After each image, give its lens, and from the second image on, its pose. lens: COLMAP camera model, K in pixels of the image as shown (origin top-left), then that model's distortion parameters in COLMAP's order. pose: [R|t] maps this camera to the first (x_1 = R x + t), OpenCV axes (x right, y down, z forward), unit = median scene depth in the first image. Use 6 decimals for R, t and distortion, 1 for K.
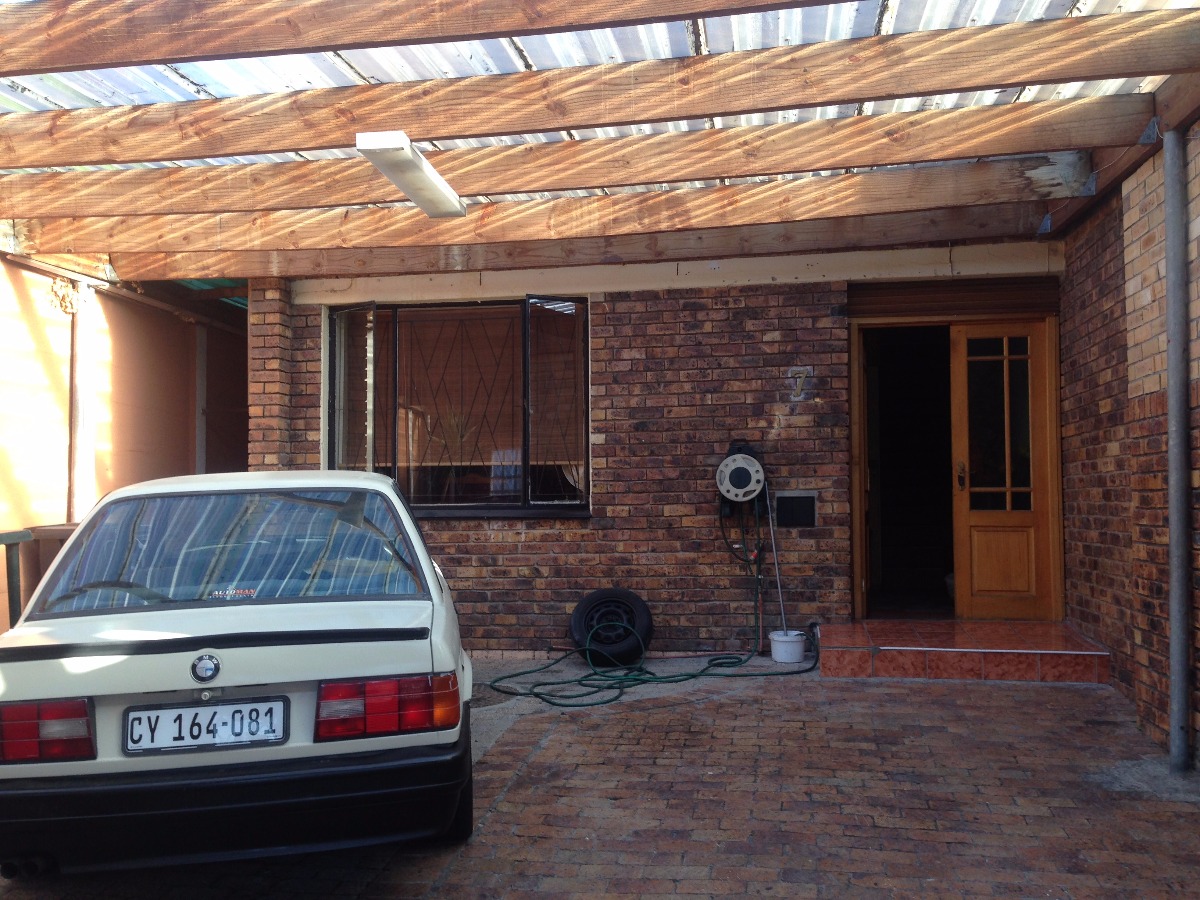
lens RADIAL K [[1086.4, 0, 588.7], [0, 1086.4, 455.9], [0, 0, 1]] dist [0.098312, -0.155964]
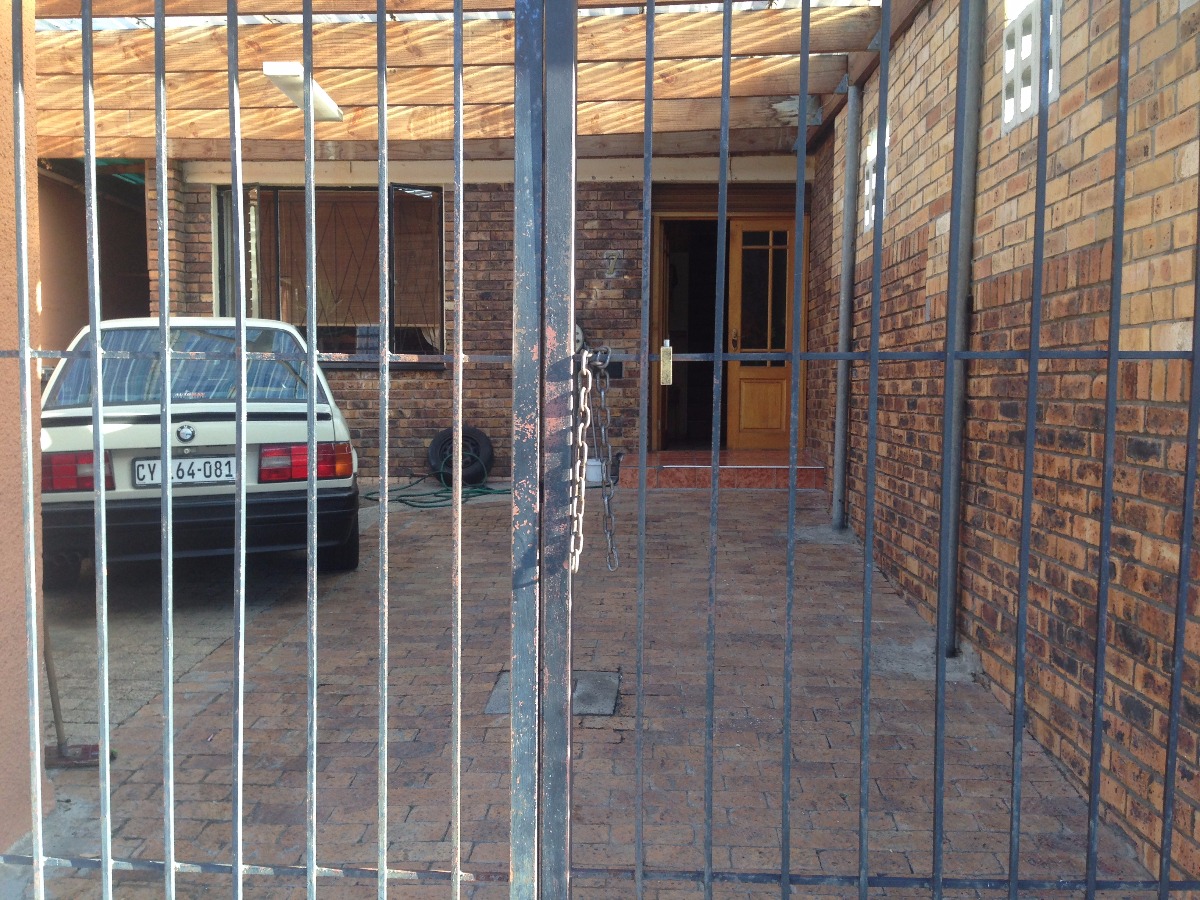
lens RADIAL K [[1086.4, 0, 588.7], [0, 1086.4, 455.9], [0, 0, 1]] dist [0.098312, -0.155964]
pose [[0.992085, 0.001944, 0.125555, 0.010608], [-0.015128, 0.994448, 0.104139, 0.027439], [-0.124655, -0.105214, 0.986606, -0.303630]]
